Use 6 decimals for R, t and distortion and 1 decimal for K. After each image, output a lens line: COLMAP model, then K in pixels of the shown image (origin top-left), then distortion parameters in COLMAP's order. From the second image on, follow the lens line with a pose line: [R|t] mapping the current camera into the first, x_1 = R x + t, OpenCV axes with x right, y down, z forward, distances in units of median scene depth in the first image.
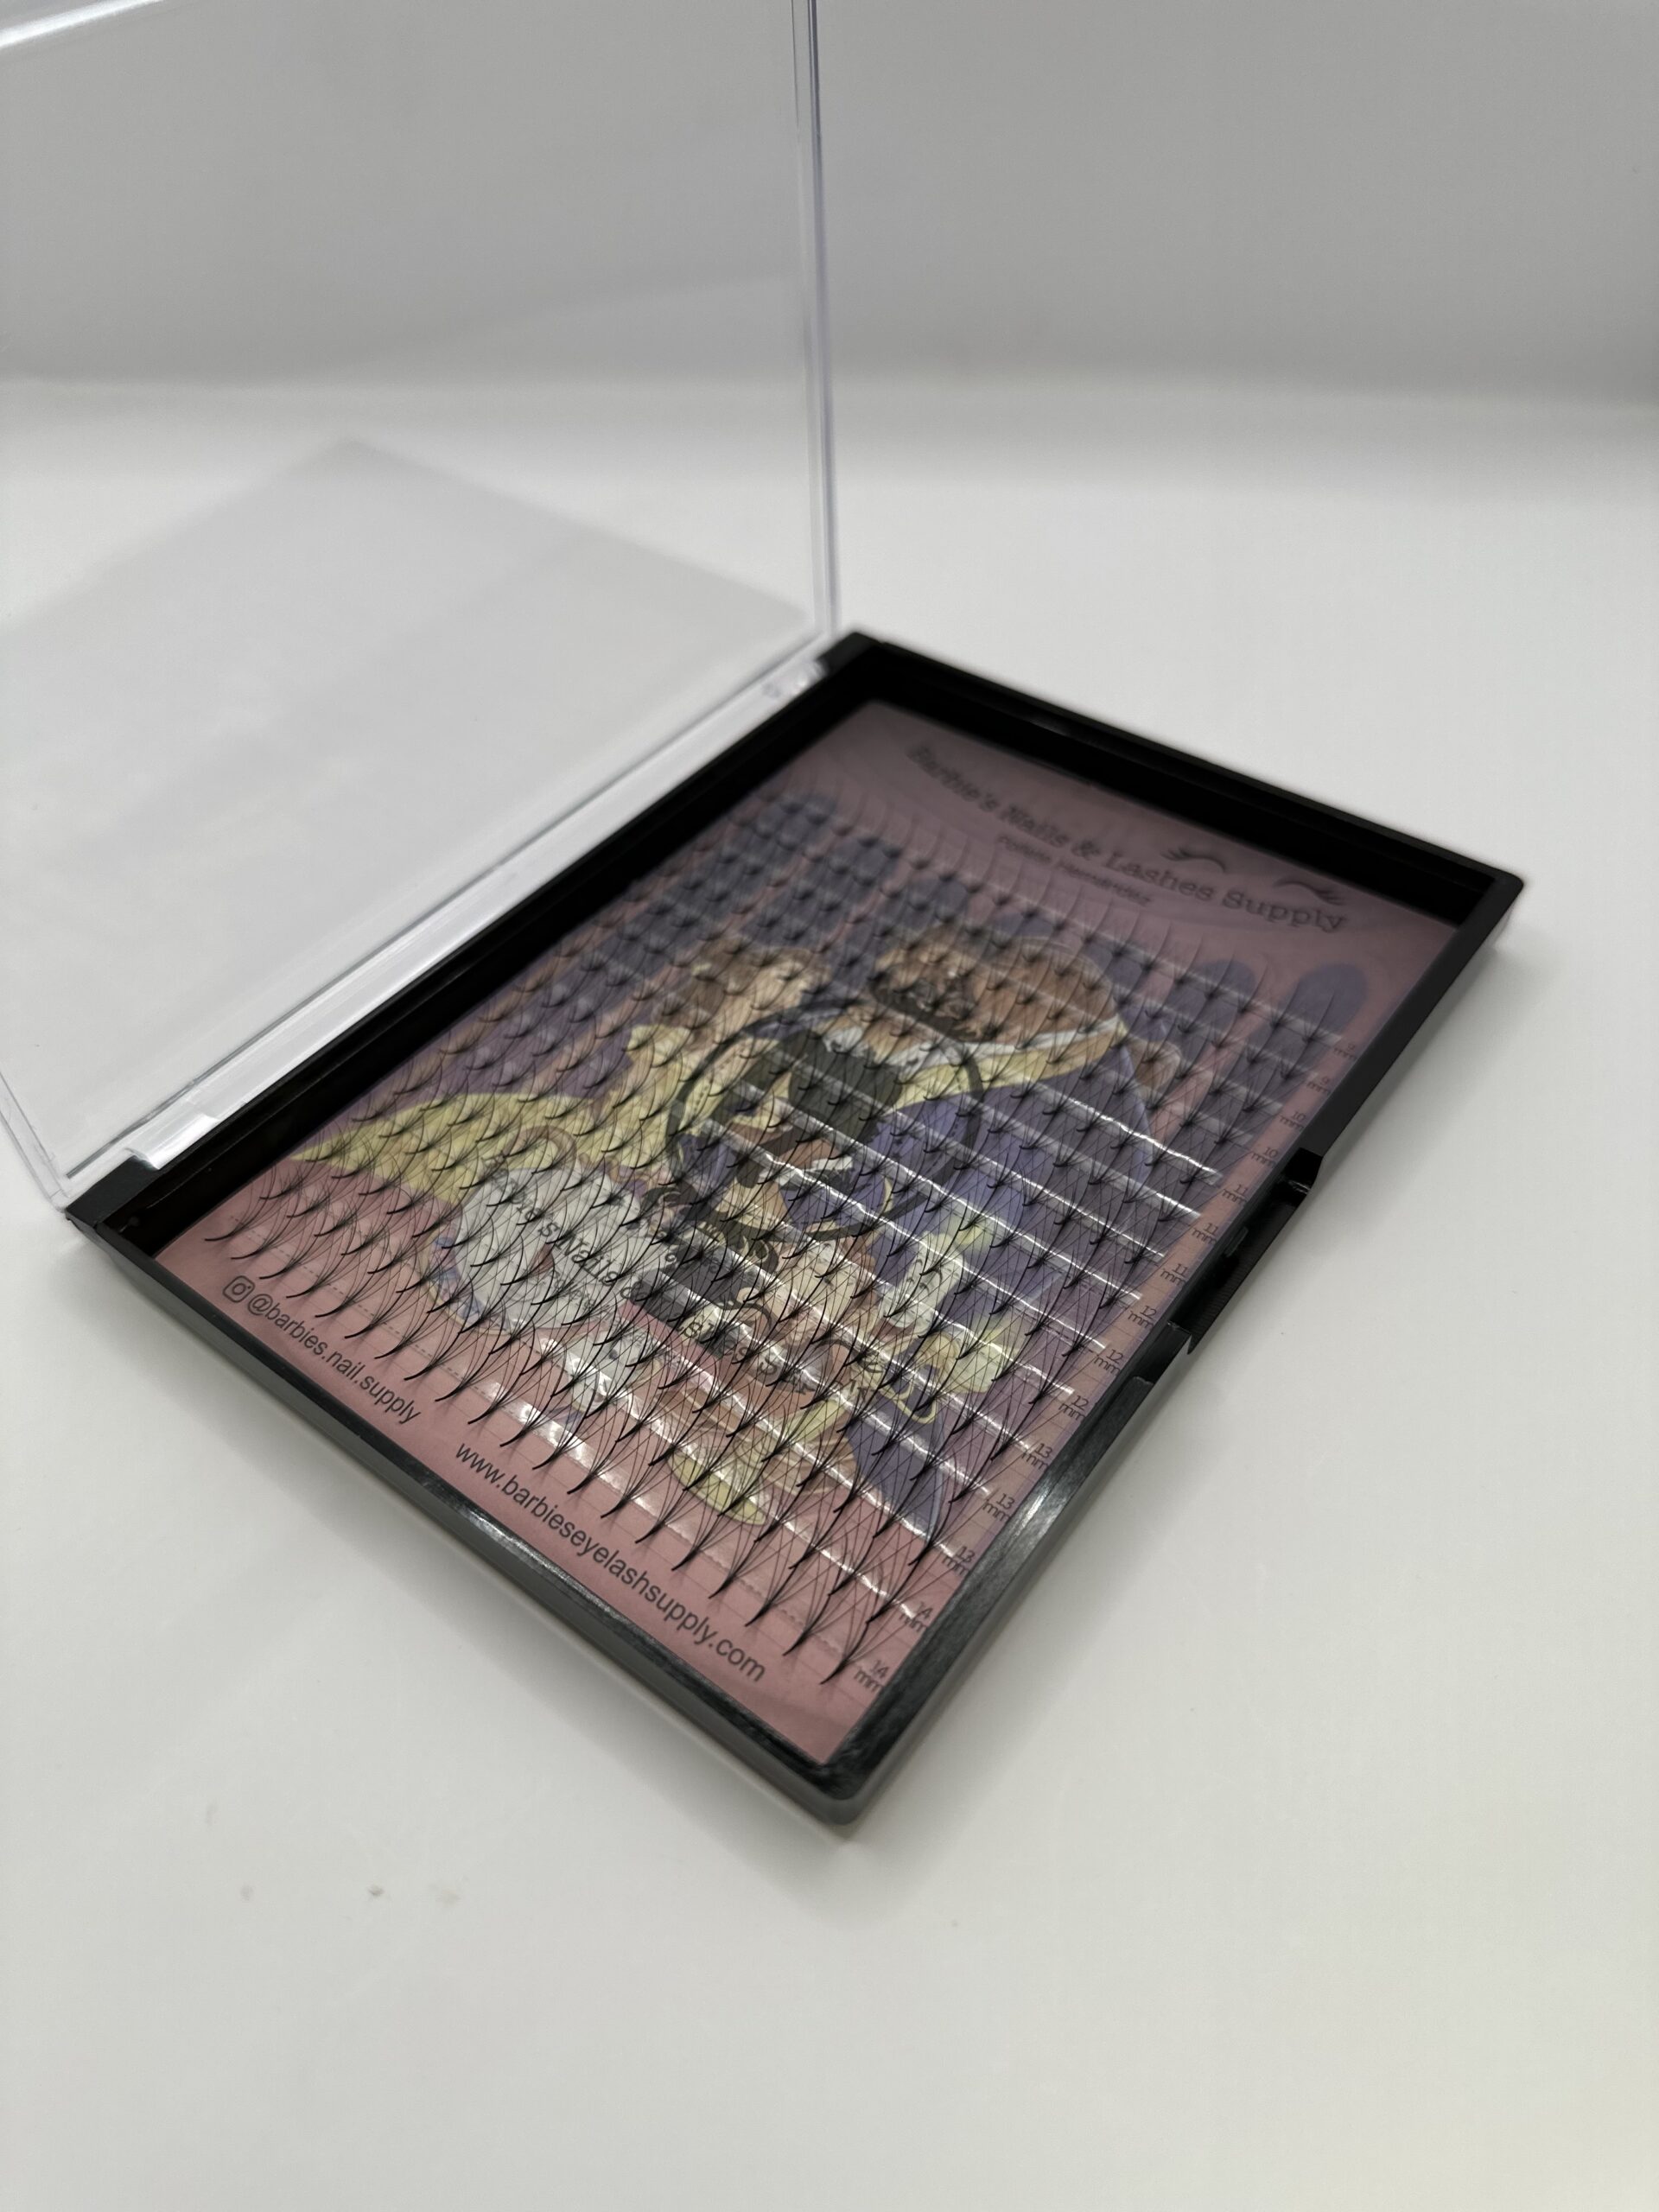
lens RADIAL K [[1614.7, 0, 829.5], [0, 1614.7, 1106.0], [0, 0, 1]] dist [0.099084, -0.000414]
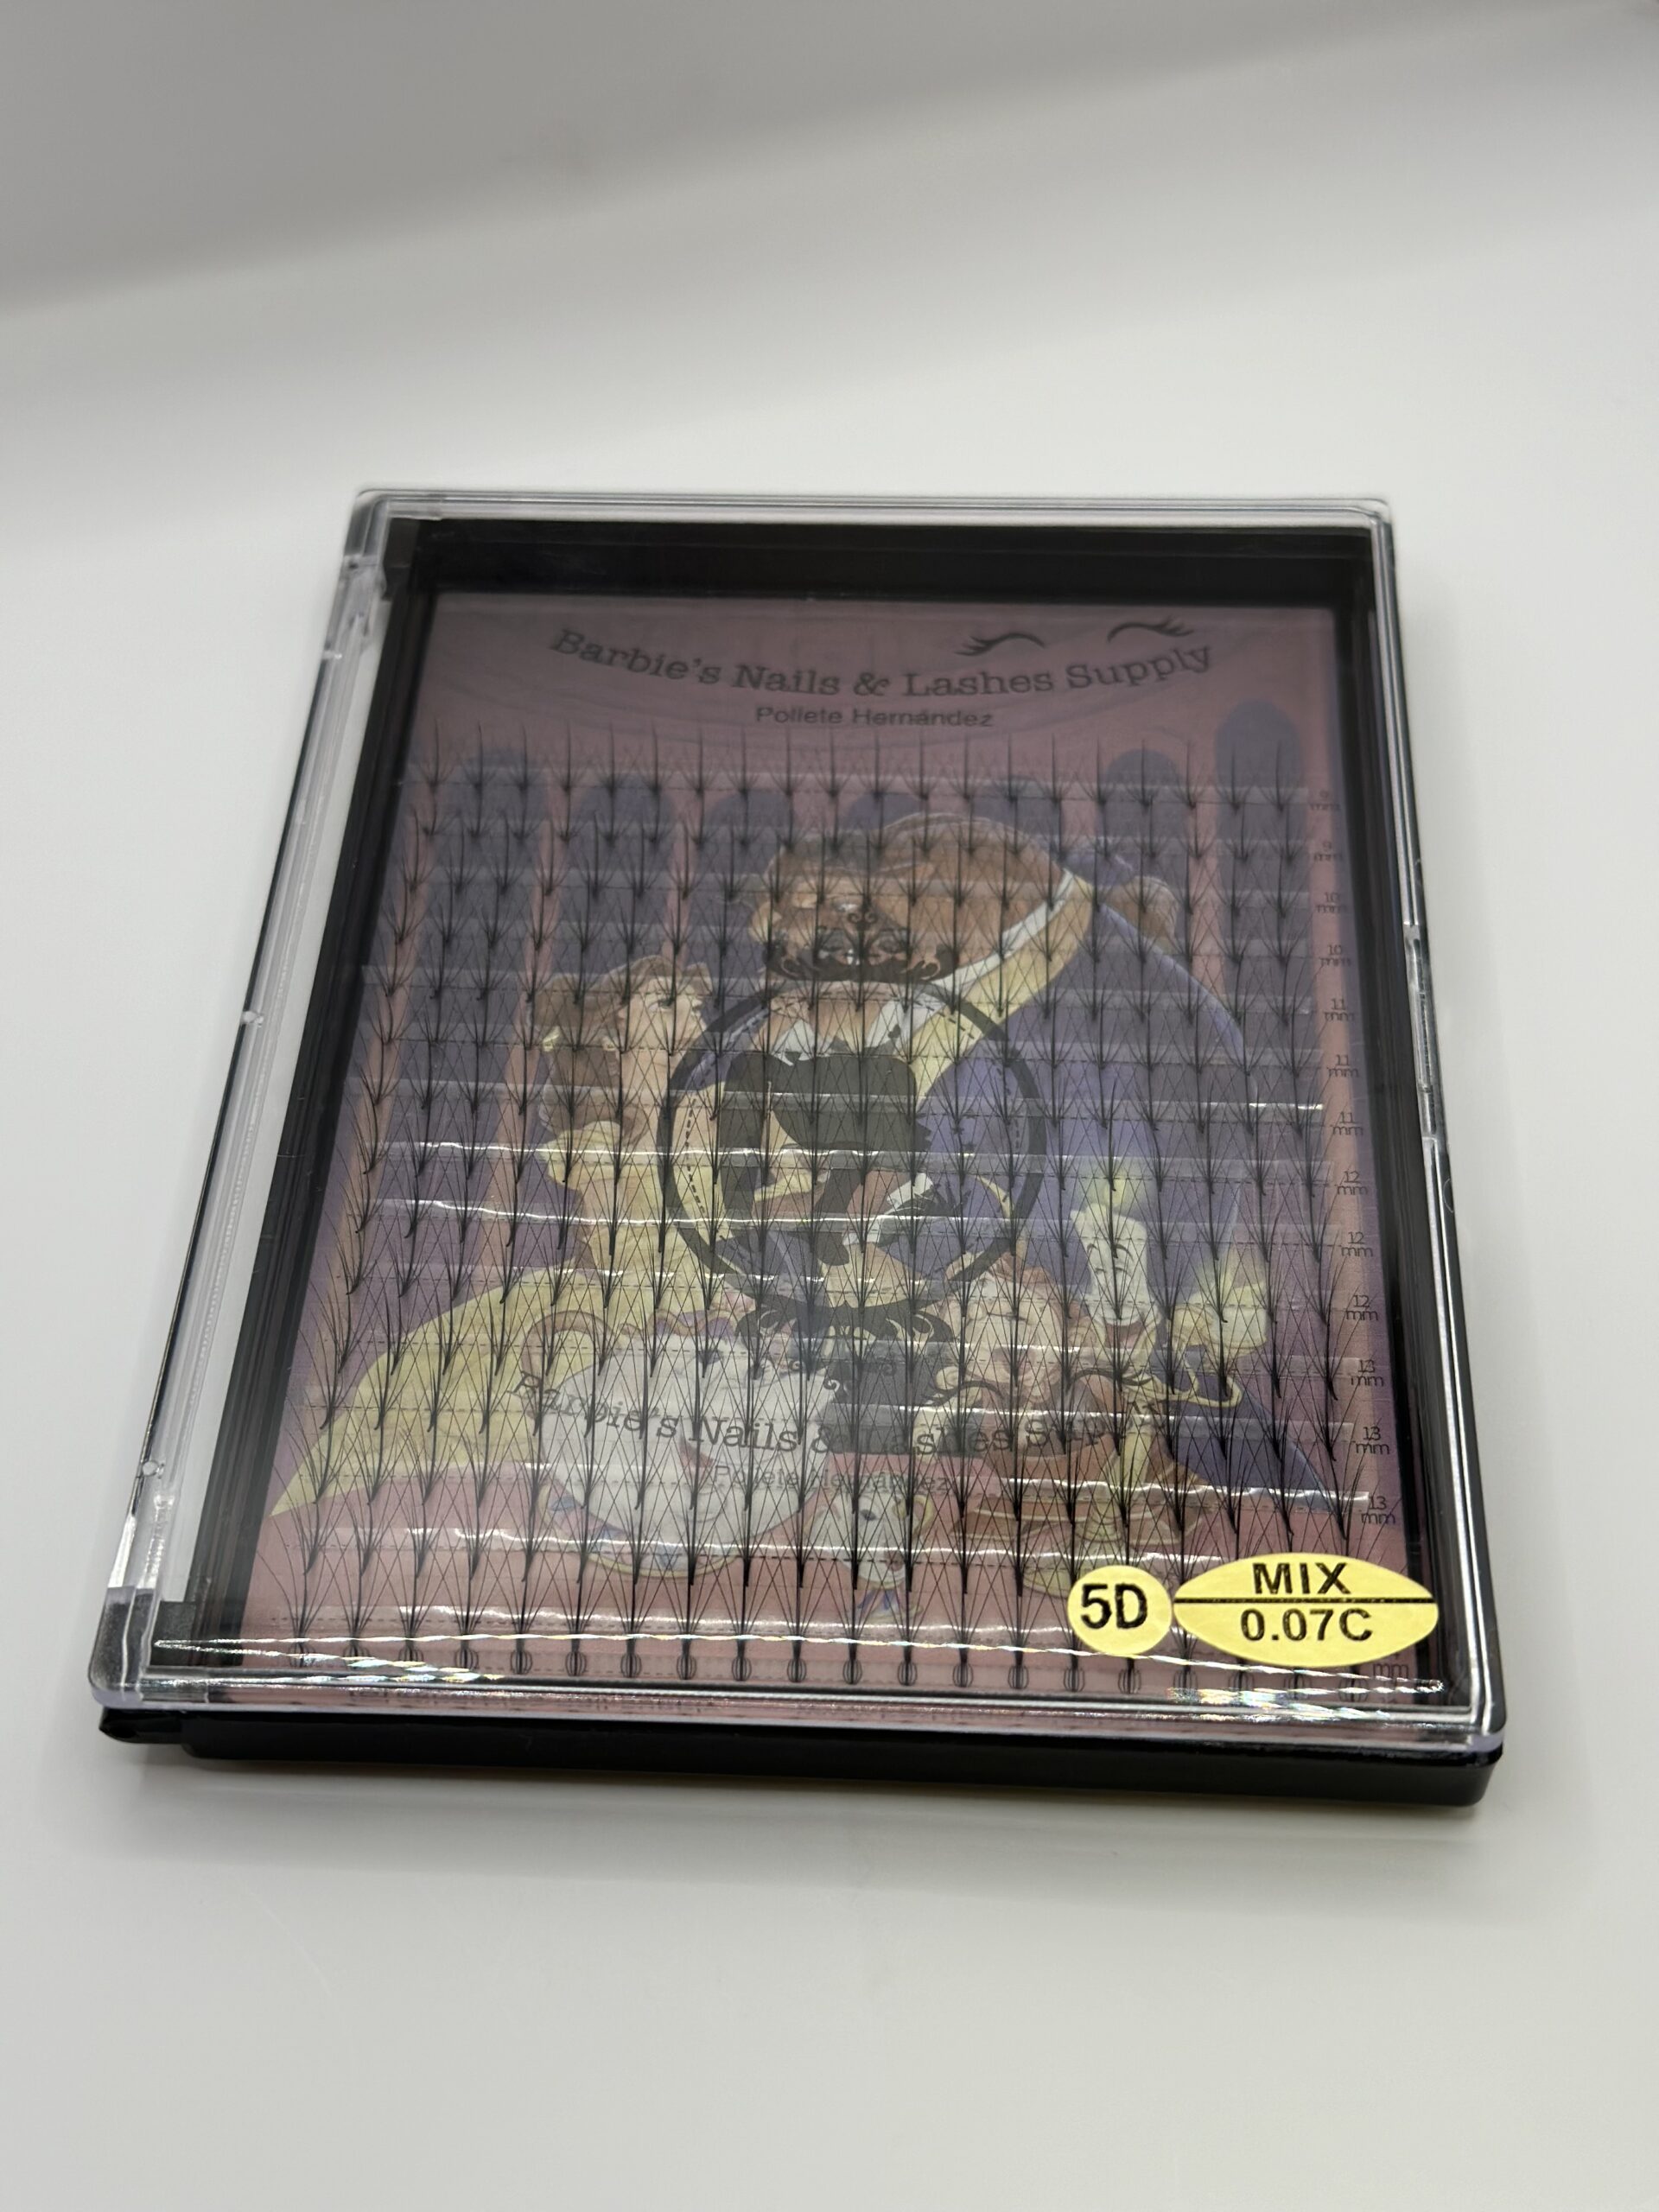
lens RADIAL K [[3105.2, 0, 829.5], [0, 3105.2, 1106.0], [0, 0, 1]] dist [0.122903, -0.086830]
pose [[0.822554, -0.423830, 0.379174, -0.554654], [0.408060, 0.904280, 0.125560, -0.195573], [-0.396096, 0.051446, 0.916767, -0.341307]]
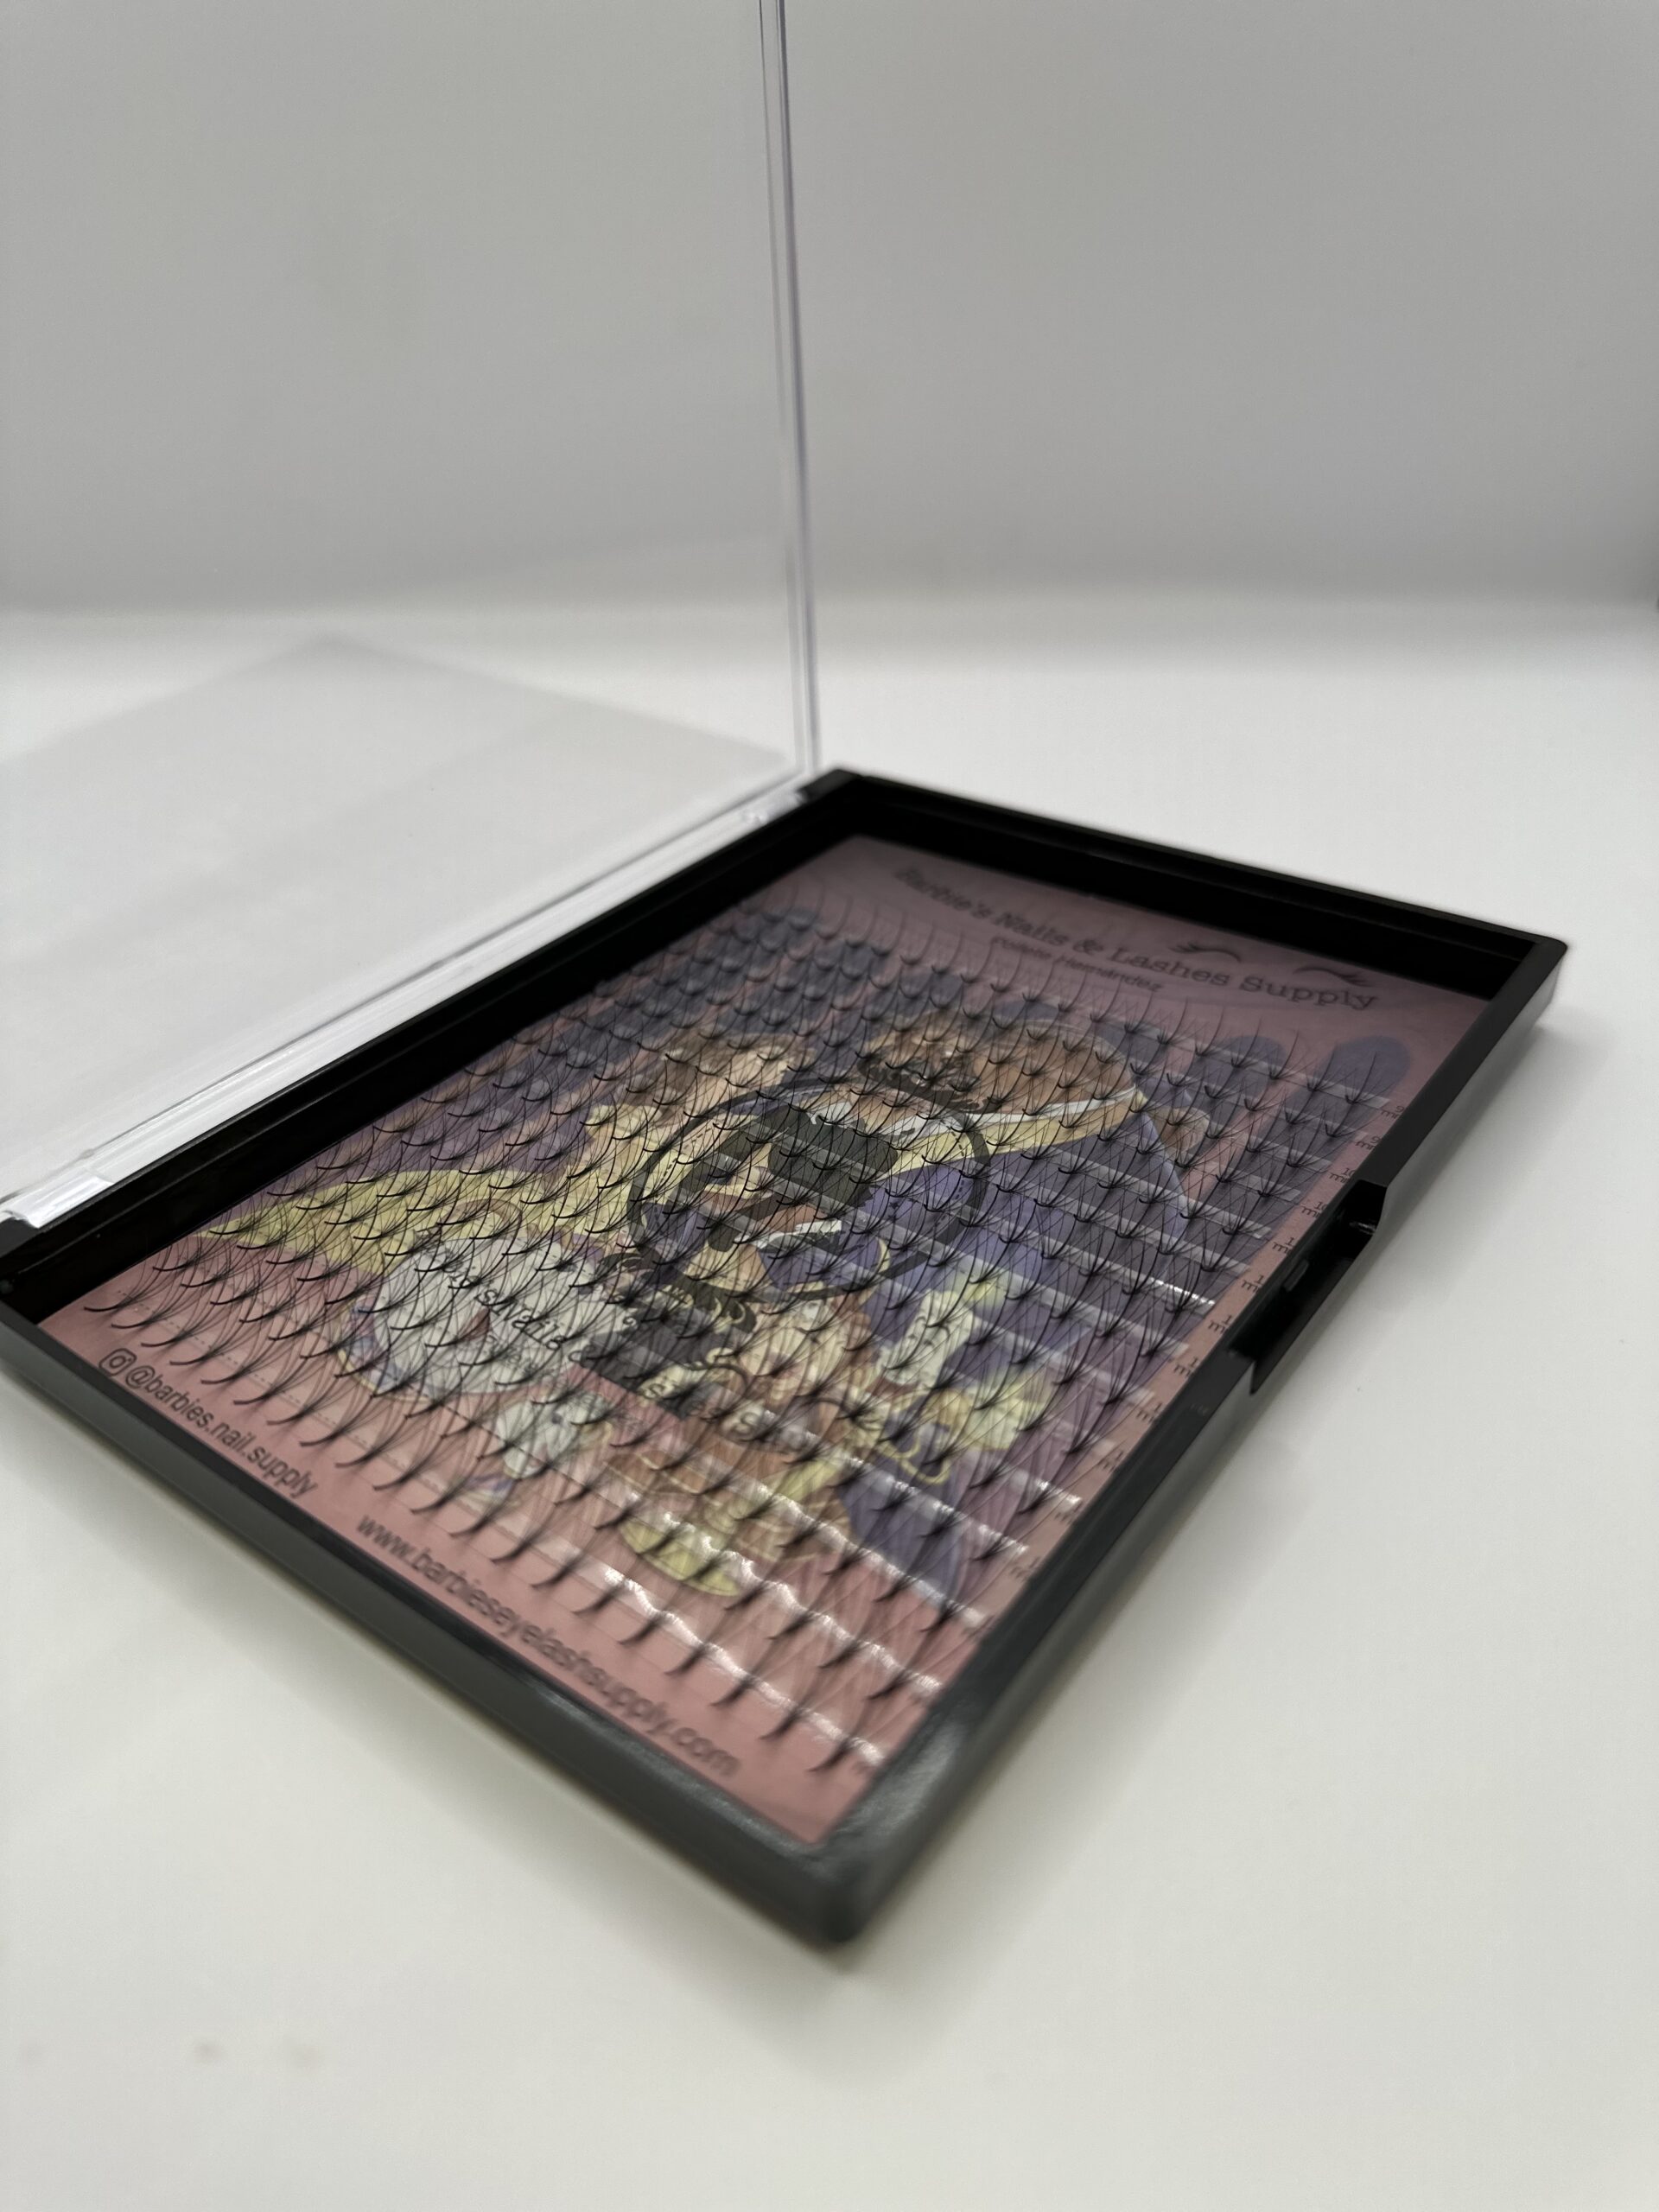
lens RADIAL K [[1614.7, 0, 829.5], [0, 1614.7, 1106.0], [0, 0, 1]] dist [0.099084, -0.000414]
pose [[0.999894, -0.011981, 0.008238, 0.001037], [0.013583, 0.971857, -0.235181, 0.169404], [-0.005188, 0.235268, 0.971917, 0.135511]]
